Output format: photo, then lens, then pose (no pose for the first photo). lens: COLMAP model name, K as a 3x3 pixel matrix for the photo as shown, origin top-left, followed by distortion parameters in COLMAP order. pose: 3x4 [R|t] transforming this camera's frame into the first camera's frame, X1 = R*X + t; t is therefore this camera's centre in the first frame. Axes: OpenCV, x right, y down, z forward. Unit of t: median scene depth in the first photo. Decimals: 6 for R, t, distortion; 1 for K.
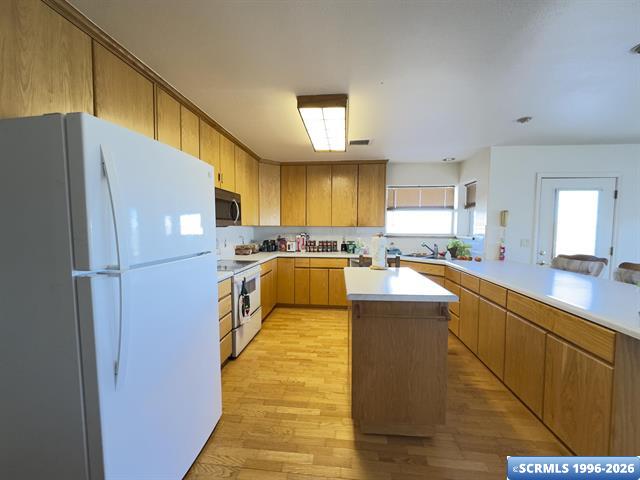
lens RADIAL K [[257.1, 0, 320.0], [0, 257.1, 240.0], [0, 0, 1]] dist [0.001023, 0.000176]
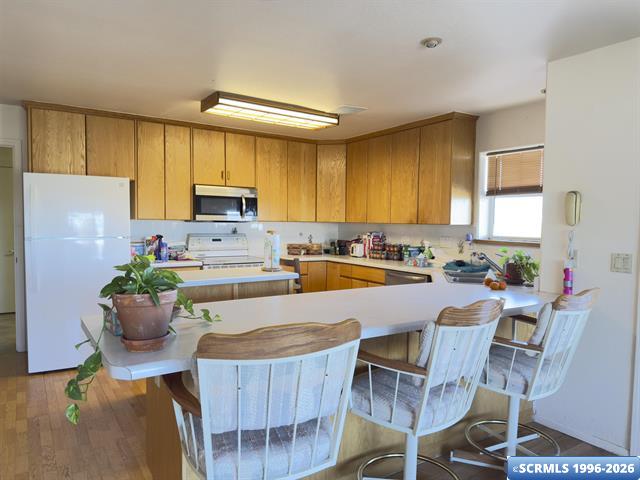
lens RADIAL K [[454.0, 0, 319.2], [0, 454.0, 248.4], [0, 0, 1]] dist [0.119783, -0.187463]
pose [[0.627865, 0.049412, -0.776752, 0.891494], [-0.052943, 0.998383, 0.020715, -0.000923], [0.776519, 0.028118, 0.629466, 0.088203]]
